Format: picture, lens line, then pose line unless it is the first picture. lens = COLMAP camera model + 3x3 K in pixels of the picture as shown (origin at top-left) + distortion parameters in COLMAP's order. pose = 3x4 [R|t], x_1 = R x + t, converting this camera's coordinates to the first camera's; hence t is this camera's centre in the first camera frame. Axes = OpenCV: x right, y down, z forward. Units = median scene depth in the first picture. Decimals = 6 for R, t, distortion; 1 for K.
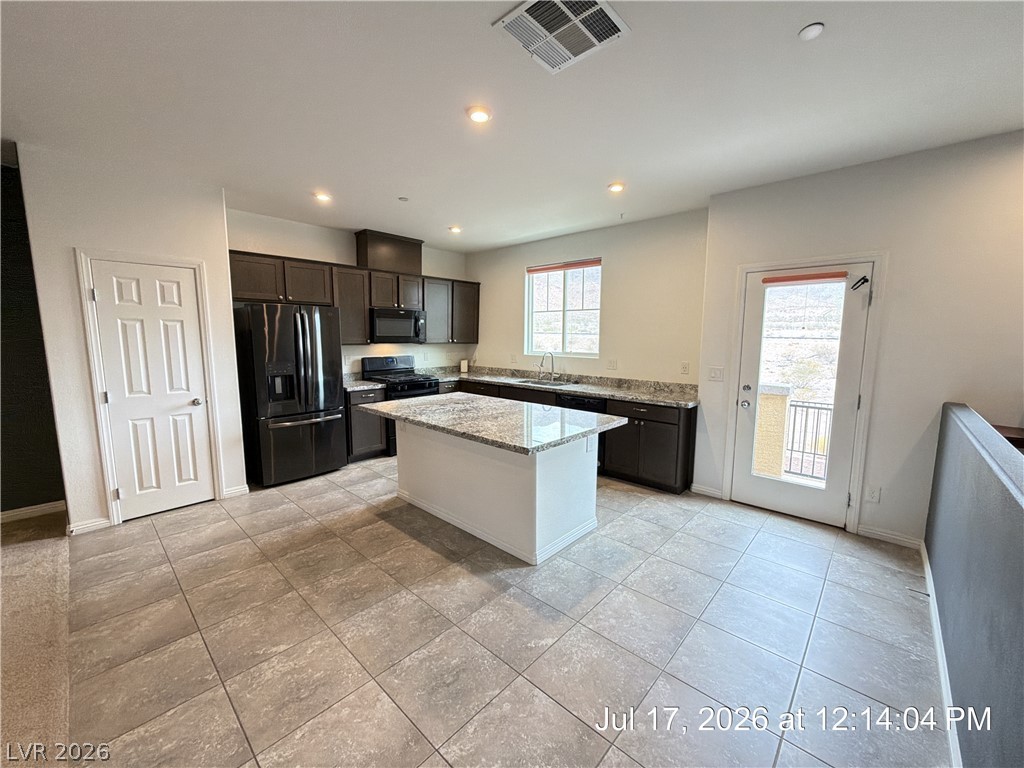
lens RADIAL K [[407.8, 0, 513.1], [0, 407.8, 383.3], [0, 0, 1]] dist [-0.000529, 0.000115]
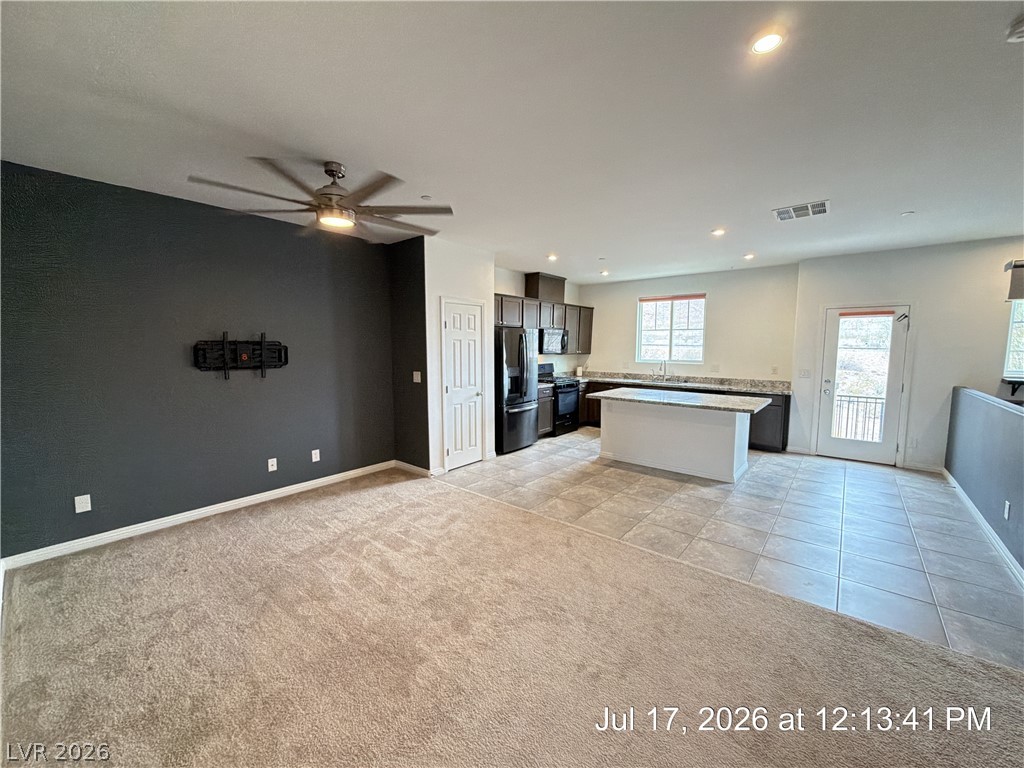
lens RADIAL K [[407.8, 0, 513.1], [0, 407.8, 383.3], [0, 0, 1]] dist [-0.000529, 0.000115]
pose [[0.998550, -0.008240, 0.053193, -0.734935], [0.009505, 0.999677, -0.023582, 0.044547], [-0.052981, 0.024053, 0.998306, -0.515406]]
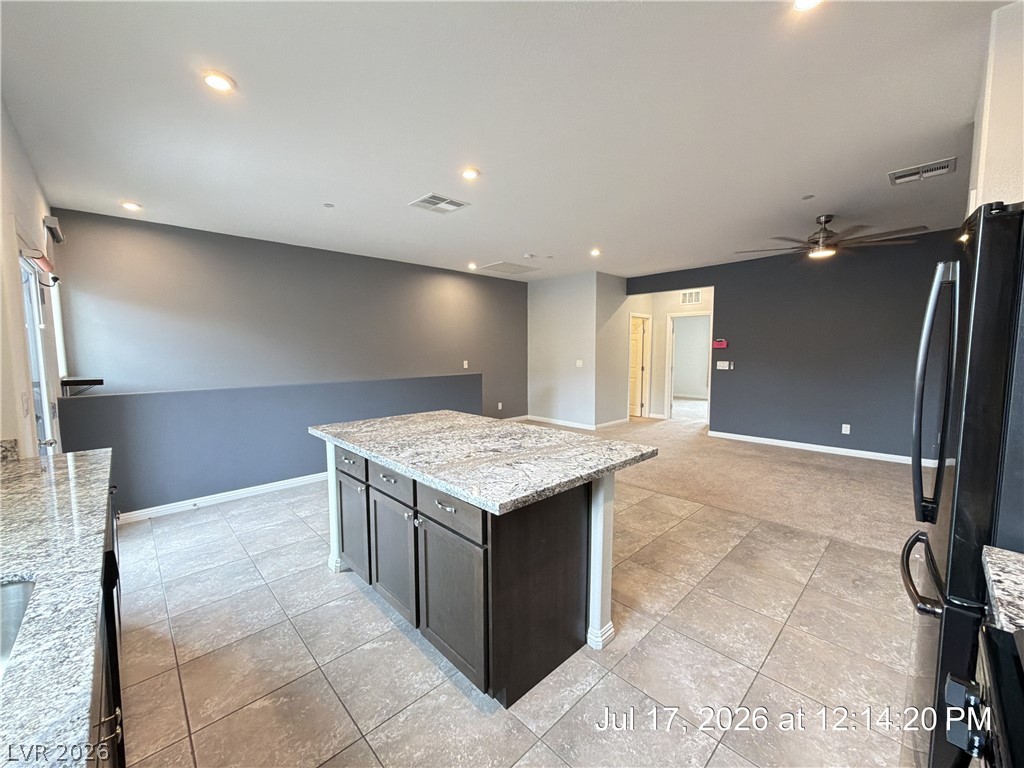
lens RADIAL K [[407.8, 0, 513.1], [0, 407.8, 383.3], [0, 0, 1]] dist [-0.000529, 0.000115]
pose [[-0.998298, -0.005206, 0.058082, -0.199229], [0.006553, 0.979684, 0.200440, -0.165512], [-0.057945, 0.200479, -0.977983, 1.589656]]
